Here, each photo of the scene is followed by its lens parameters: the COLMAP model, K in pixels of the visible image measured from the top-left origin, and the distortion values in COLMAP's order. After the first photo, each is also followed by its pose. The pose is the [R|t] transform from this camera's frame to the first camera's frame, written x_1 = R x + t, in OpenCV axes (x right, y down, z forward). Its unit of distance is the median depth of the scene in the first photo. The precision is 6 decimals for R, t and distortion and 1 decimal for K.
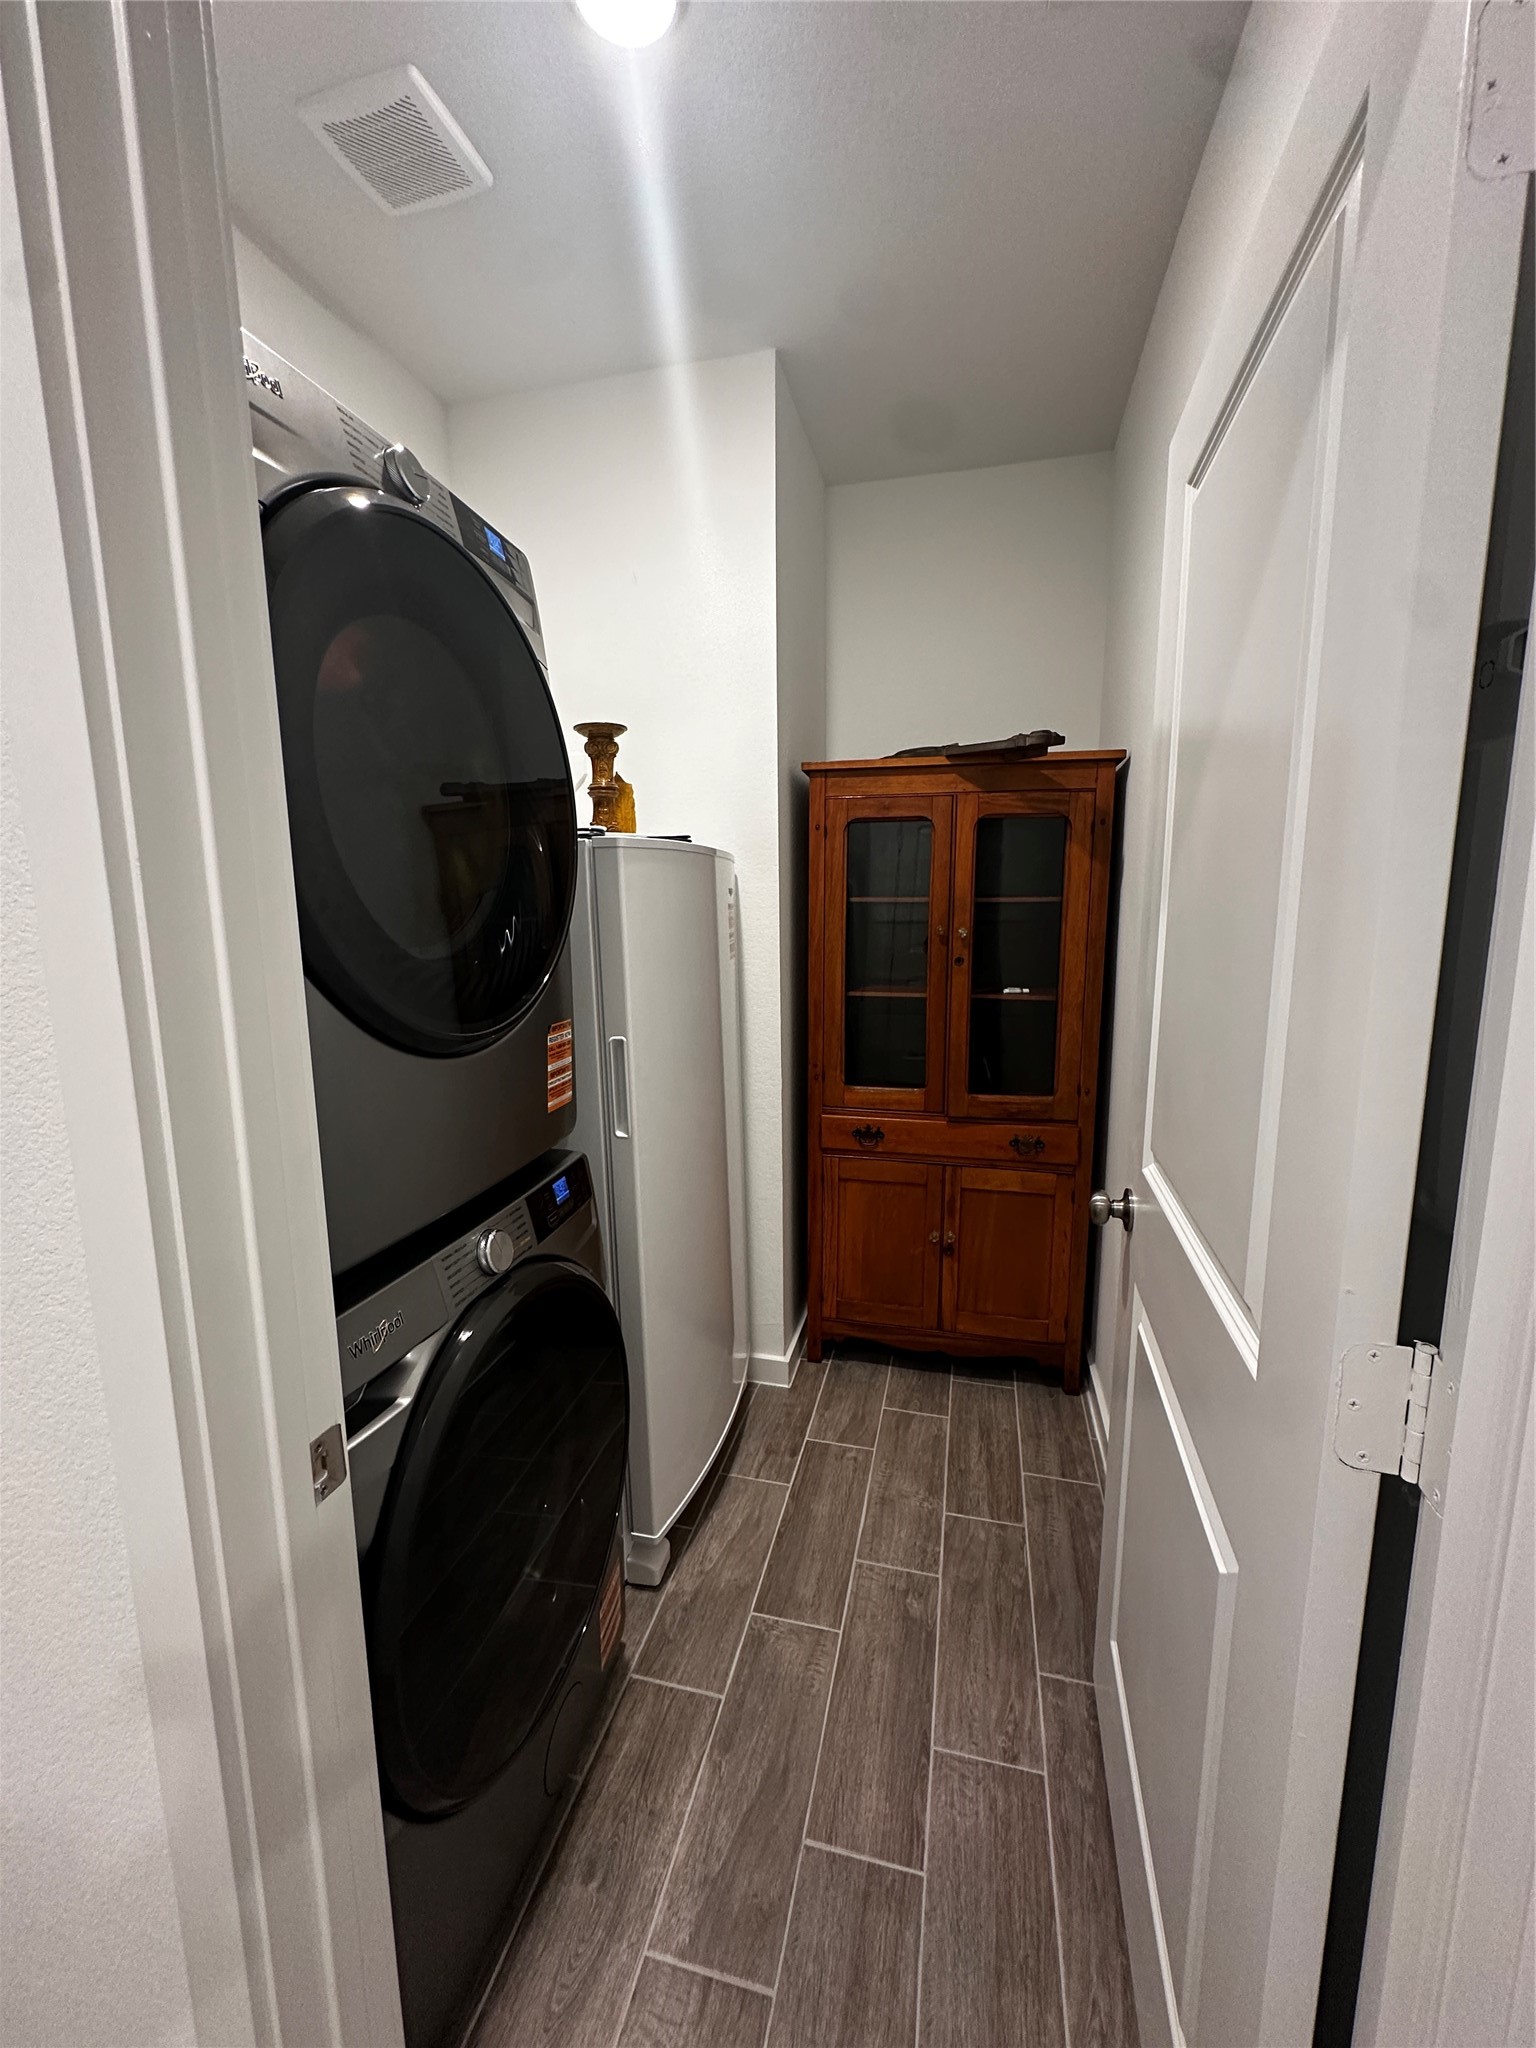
lens RADIAL K [[826.3, 0, 768.5], [0, 826.3, 1025.8], [0, 0, 1]] dist [-0.002822, -0.000019]
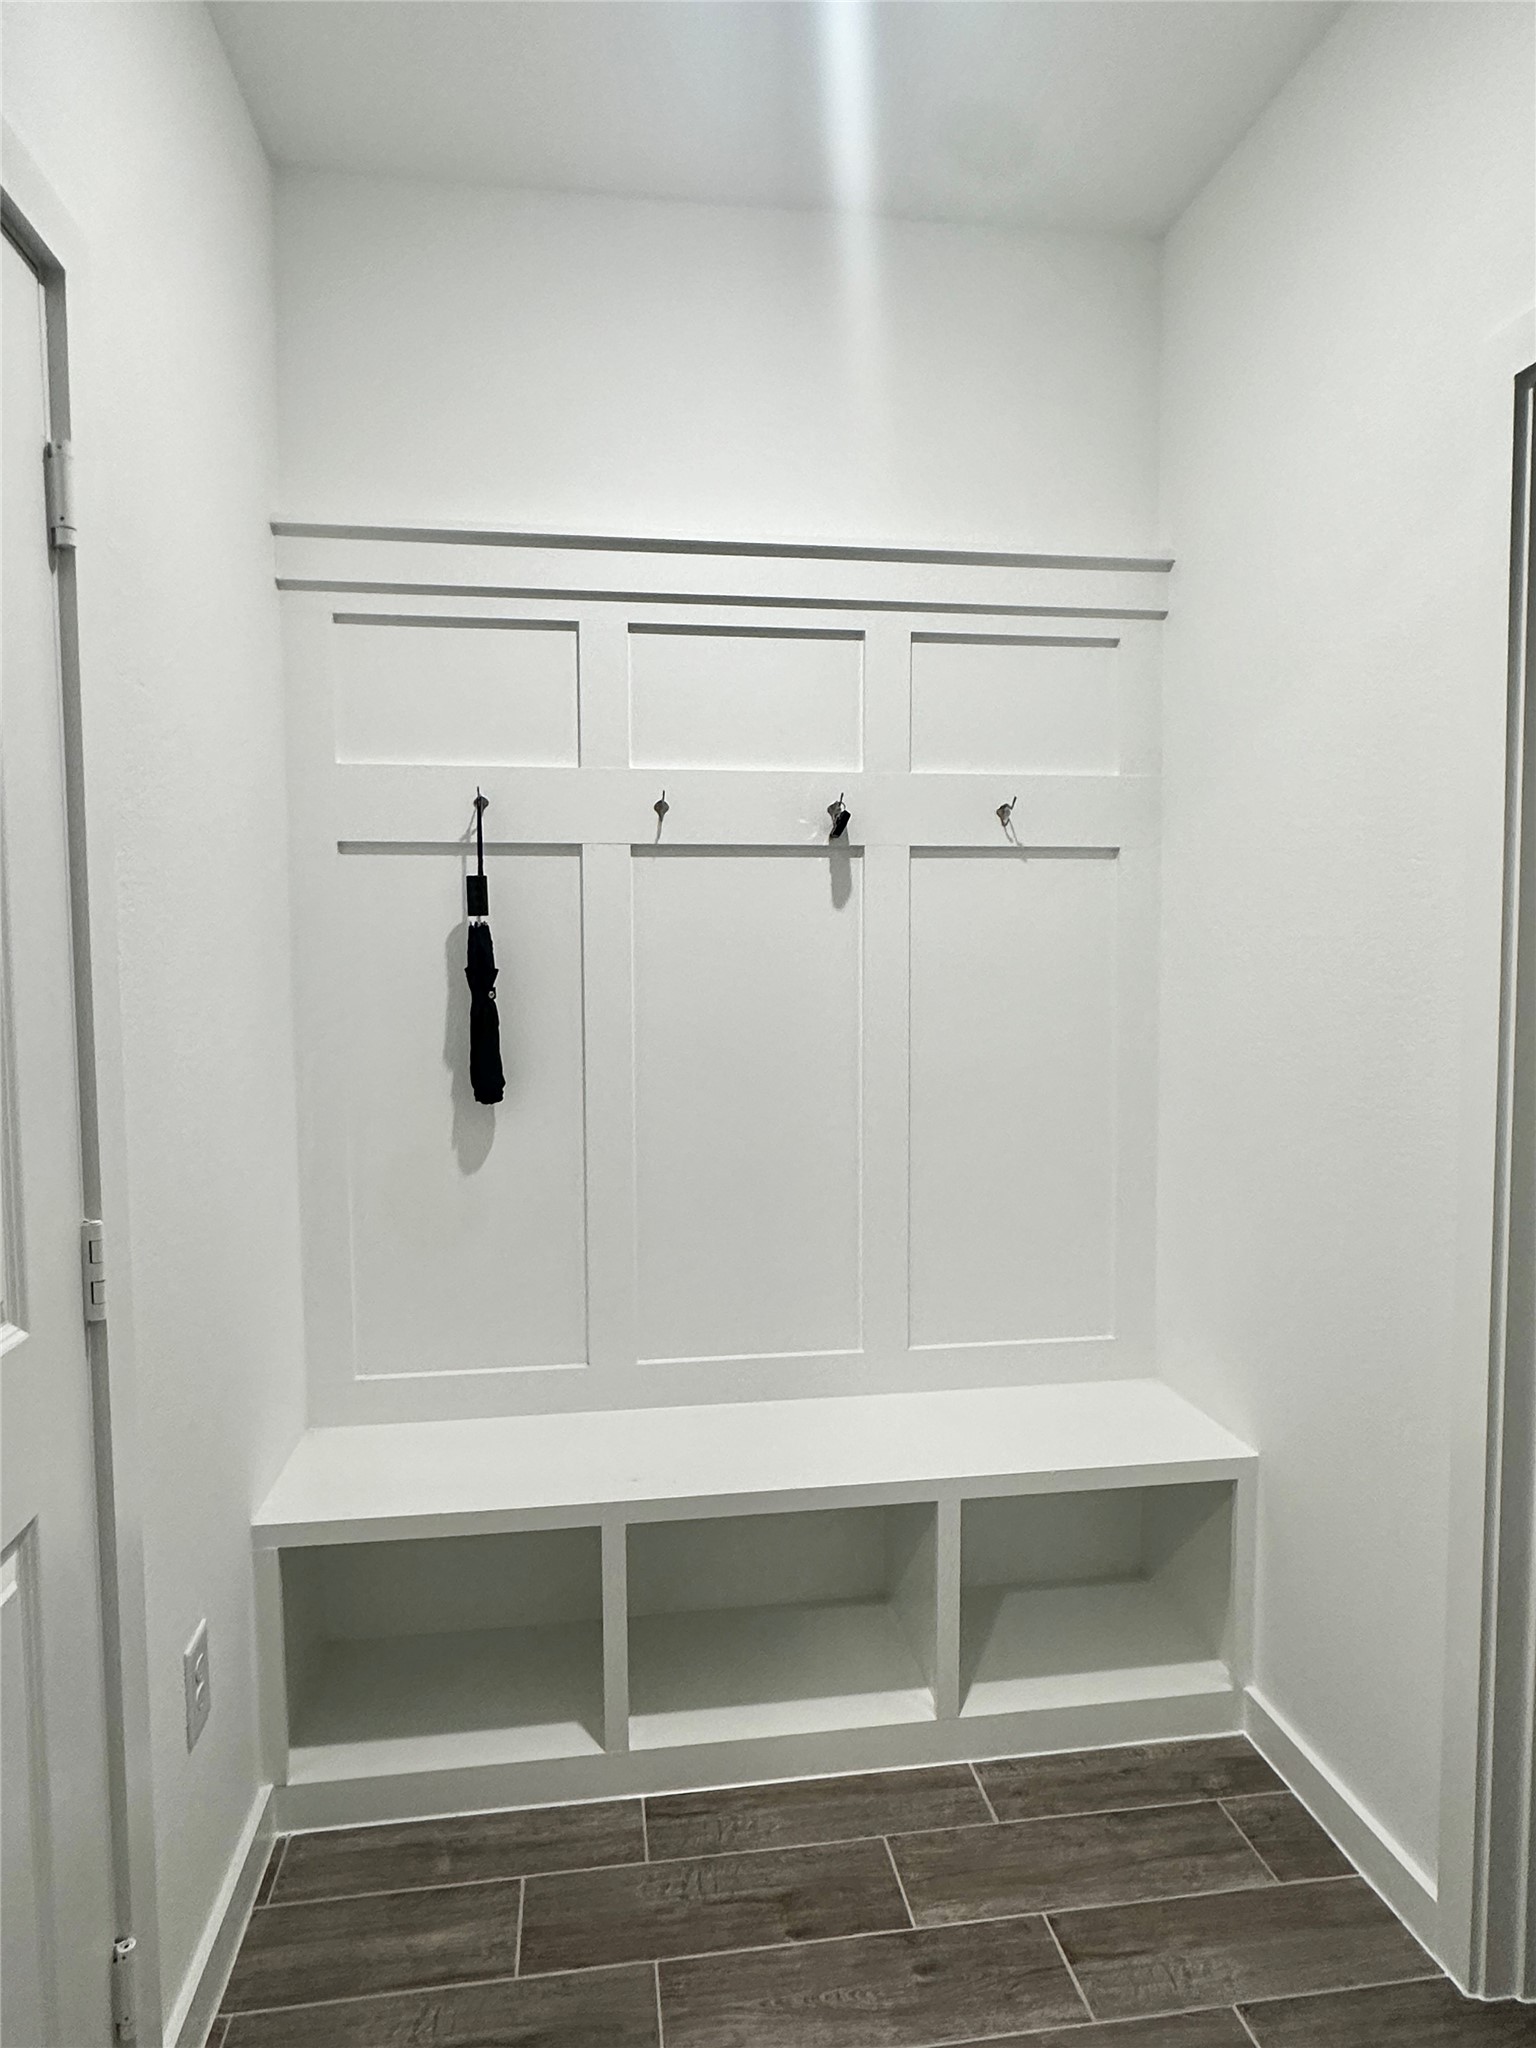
lens RADIAL K [[1203.9, 0, 766.4], [0, 1203.9, 1025.2], [0, 0, 1]] dist [-0.002956, -0.000883]
pose [[0.393878, 0.062593, -0.917029, 0.907271], [-0.137222, 0.990502, 0.008669, -0.021339], [0.908862, 0.122422, 0.398726, 0.162162]]
